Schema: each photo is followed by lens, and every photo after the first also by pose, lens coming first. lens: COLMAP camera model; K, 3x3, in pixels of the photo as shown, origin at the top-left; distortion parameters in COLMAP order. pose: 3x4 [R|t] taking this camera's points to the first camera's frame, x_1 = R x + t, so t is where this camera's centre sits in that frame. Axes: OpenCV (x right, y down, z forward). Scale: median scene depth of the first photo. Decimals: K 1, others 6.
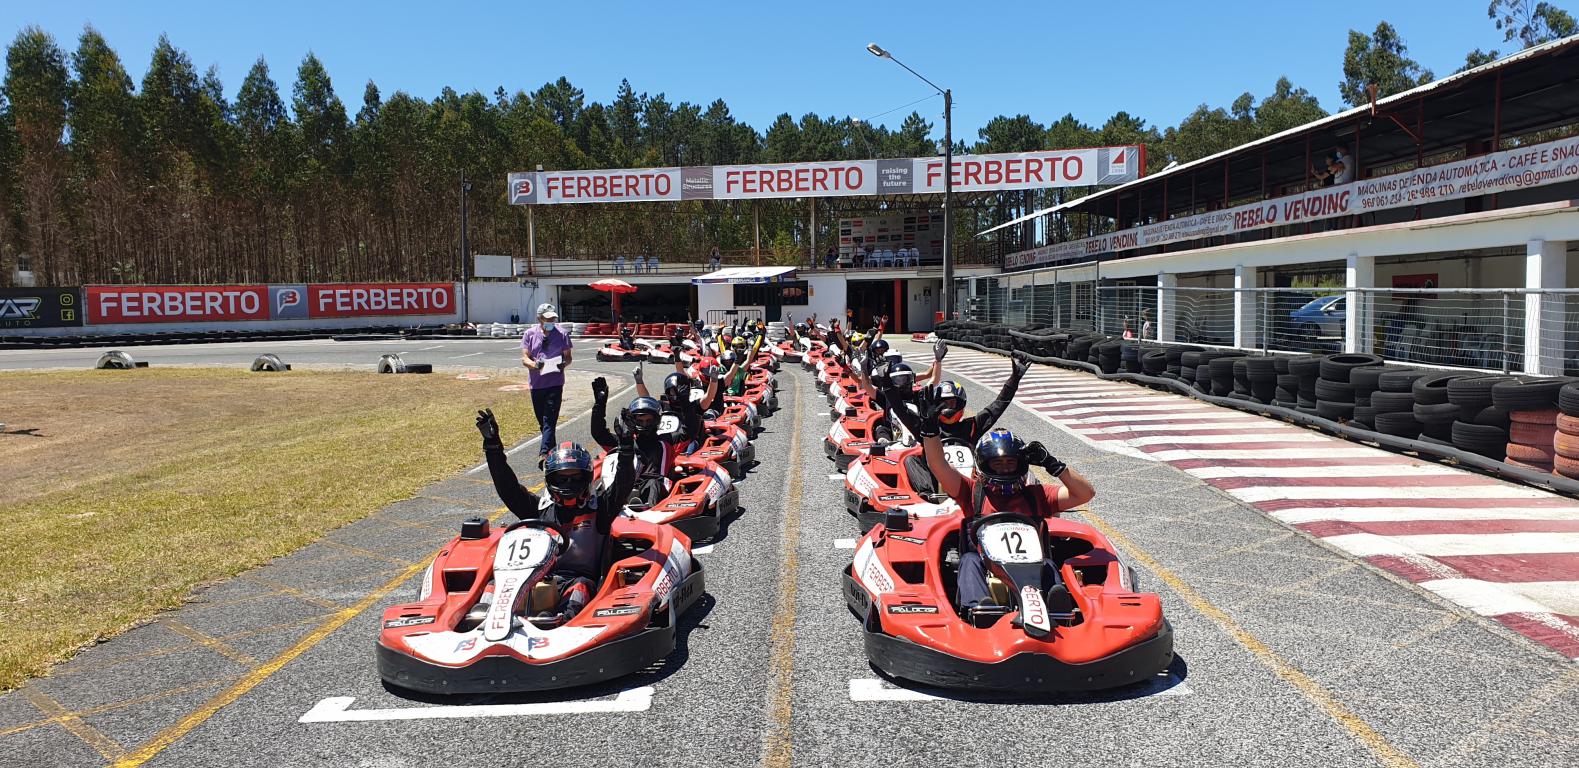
lens RADIAL K [[1324.7, 0, 792.2], [0, 1324.7, 359.4], [0, 0, 1]] dist [0.052840, 0.001590]
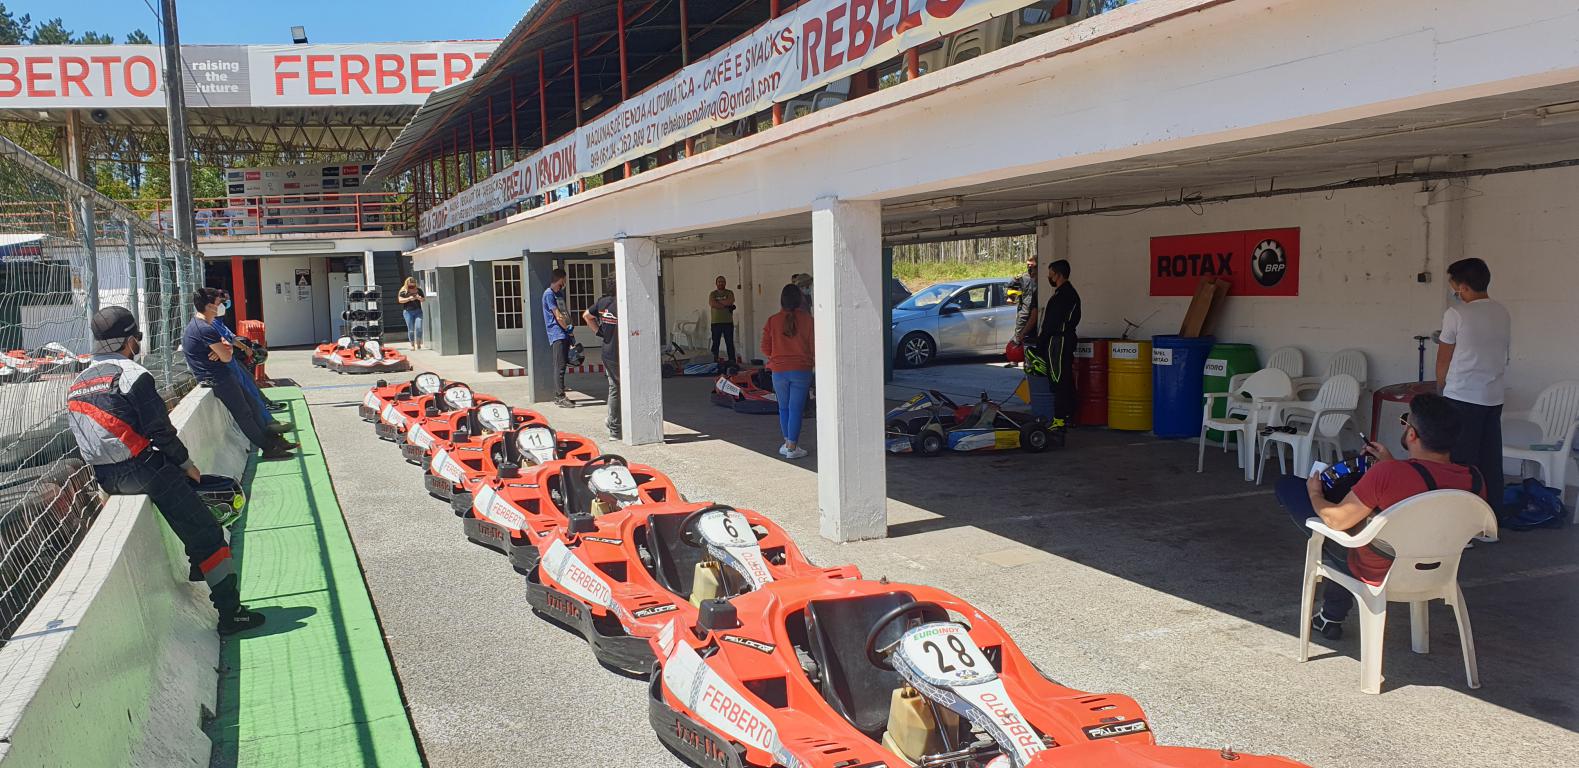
lens RADIAL K [[1264.8, 0, 749.7], [0, 1264.8, 384.9], [0, 0, 1]] dist [0.016631, -0.005488]
pose [[0.952888, -0.035768, 0.301205, 0.127327], [0.024072, 0.998808, 0.042454, -0.021964], [-0.302364, -0.033203, 0.952614, 0.401318]]
